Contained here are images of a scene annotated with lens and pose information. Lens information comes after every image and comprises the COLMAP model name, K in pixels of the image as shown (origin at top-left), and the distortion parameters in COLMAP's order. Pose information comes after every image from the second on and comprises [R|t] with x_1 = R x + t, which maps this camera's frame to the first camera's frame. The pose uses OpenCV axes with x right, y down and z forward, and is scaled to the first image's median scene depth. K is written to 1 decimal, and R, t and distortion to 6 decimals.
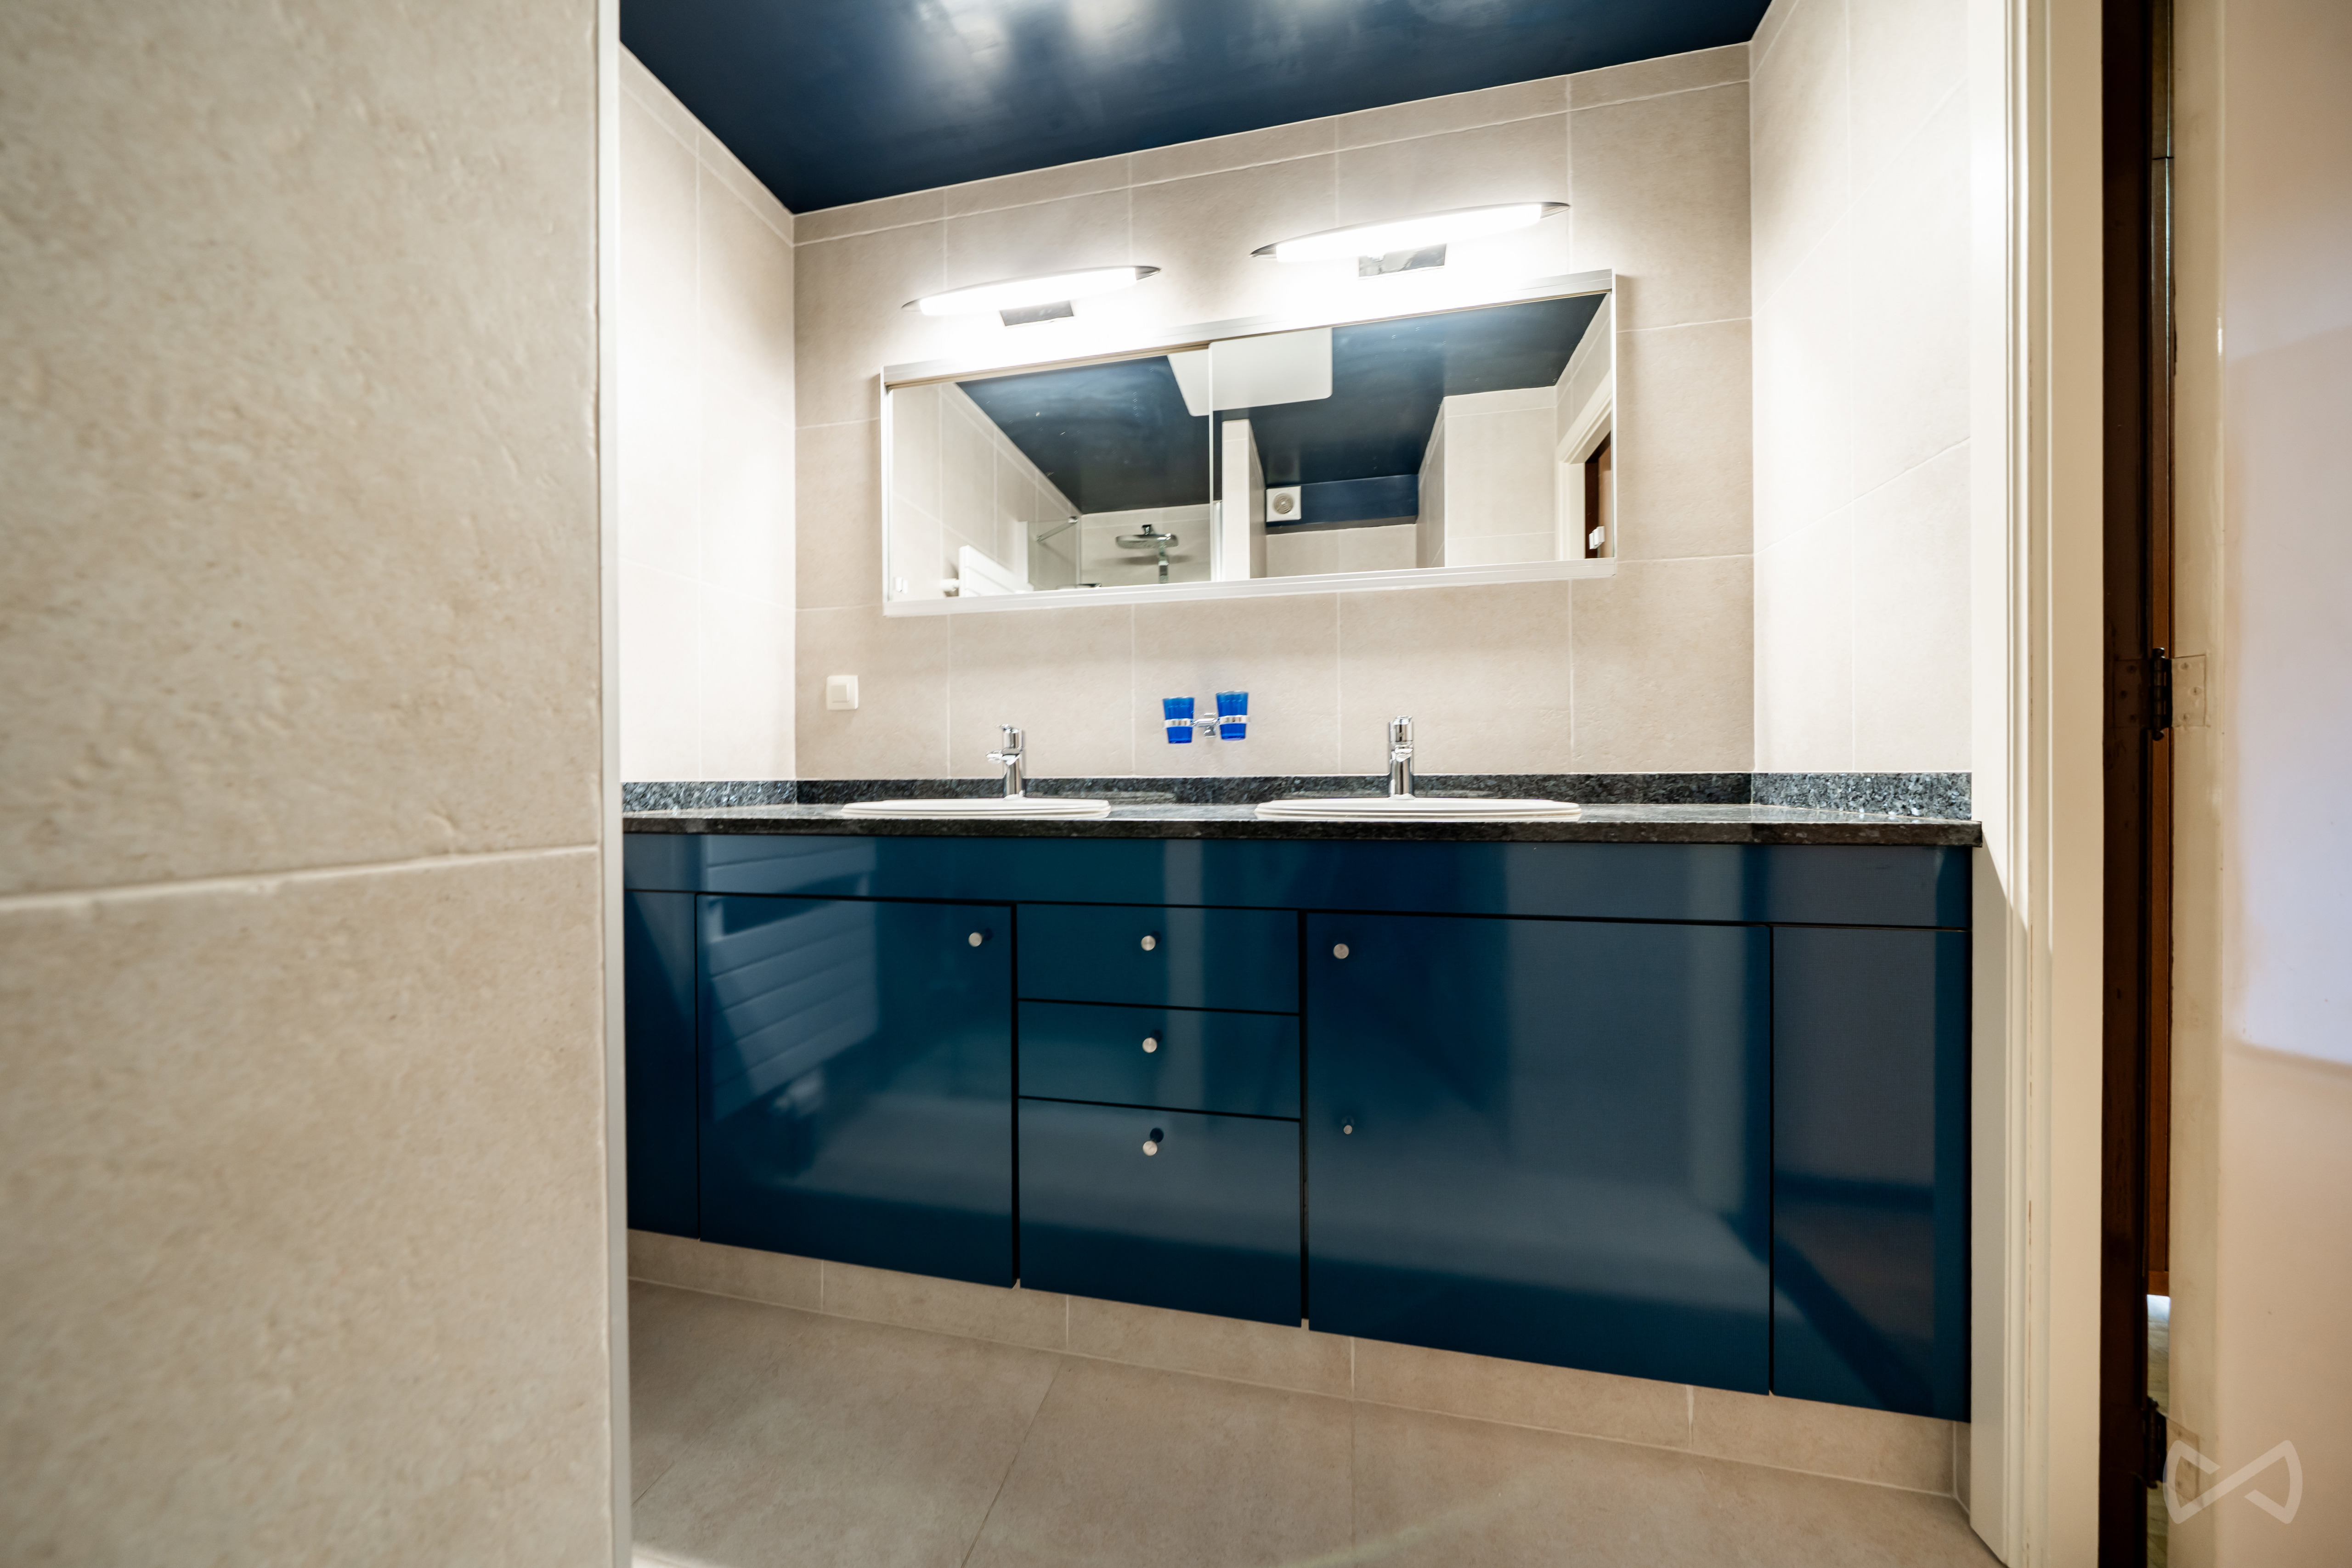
lens RADIAL K [[810.2, 0, 1152.7], [0, 810.2, 778.5], [0, 0, 1]] dist [-0.001075, -0.000047]
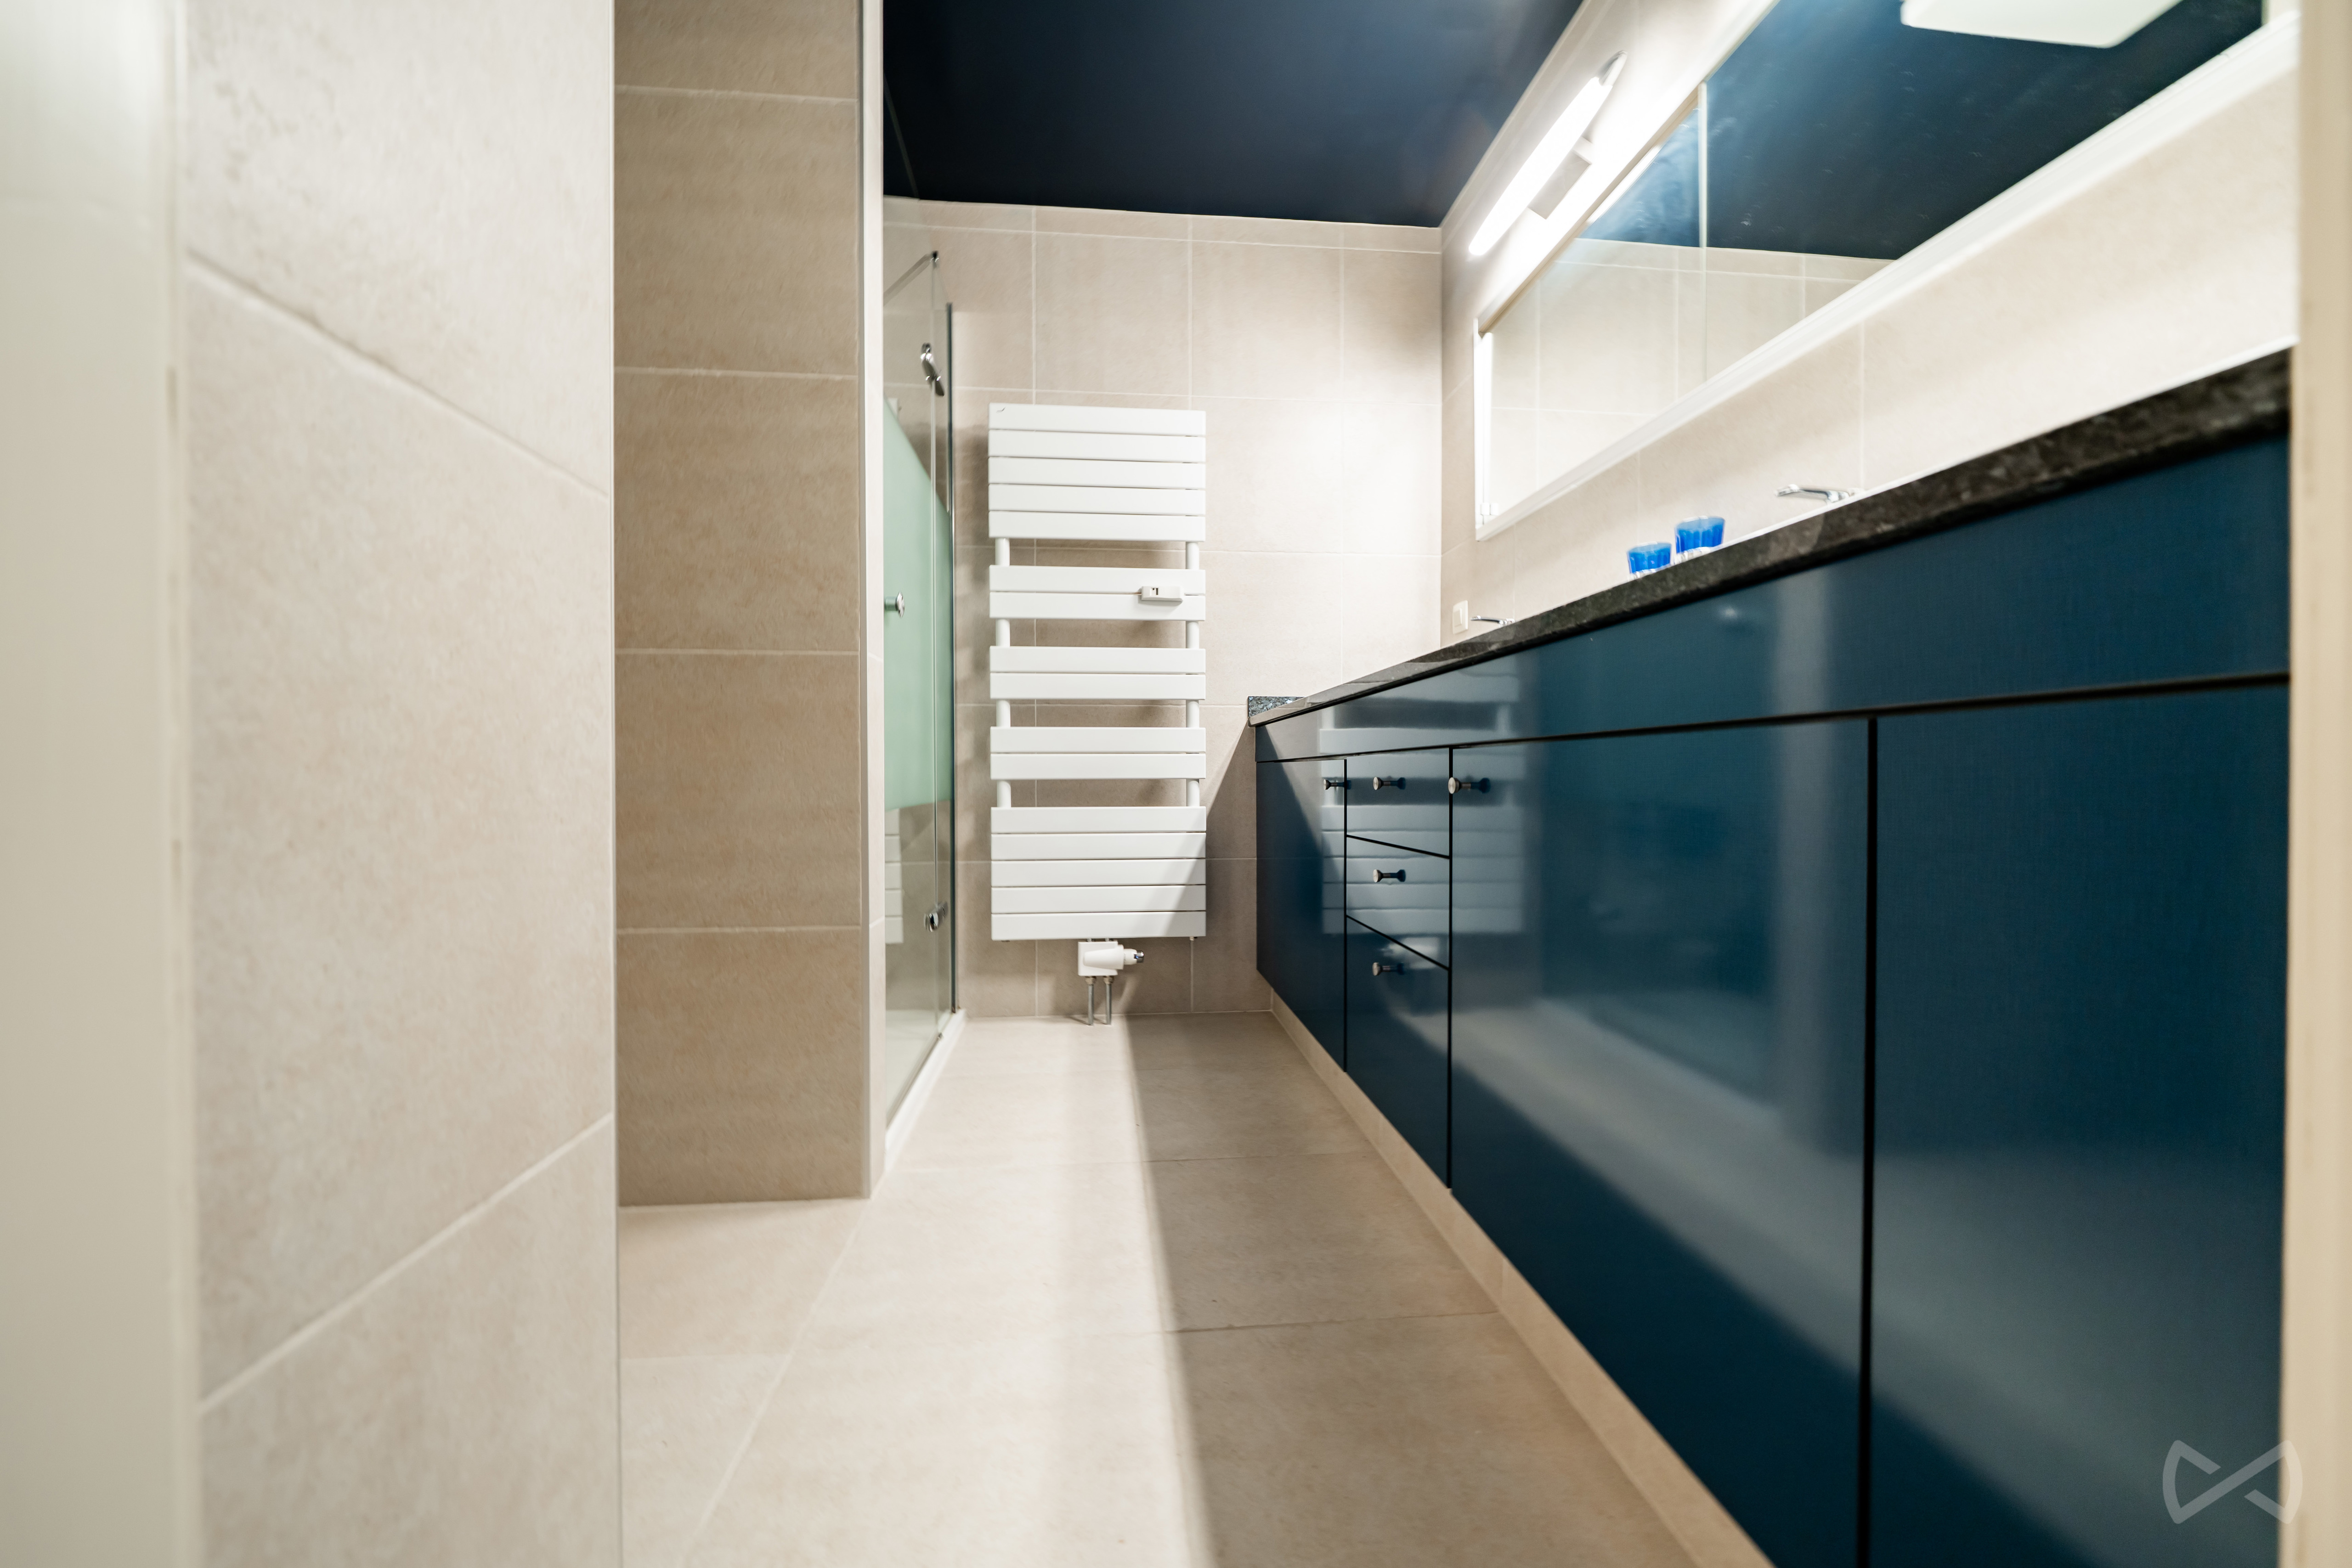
lens RADIAL K [[810.2, 0, 1152.7], [0, 810.2, 778.5], [0, 0, 1]] dist [-0.001075, -0.000047]
pose [[0.305676, 0.009723, -0.952086, 0.652967], [-0.003349, 0.999953, 0.009137, 0.128628], [0.952130, 0.000396, 0.305694, 0.254495]]
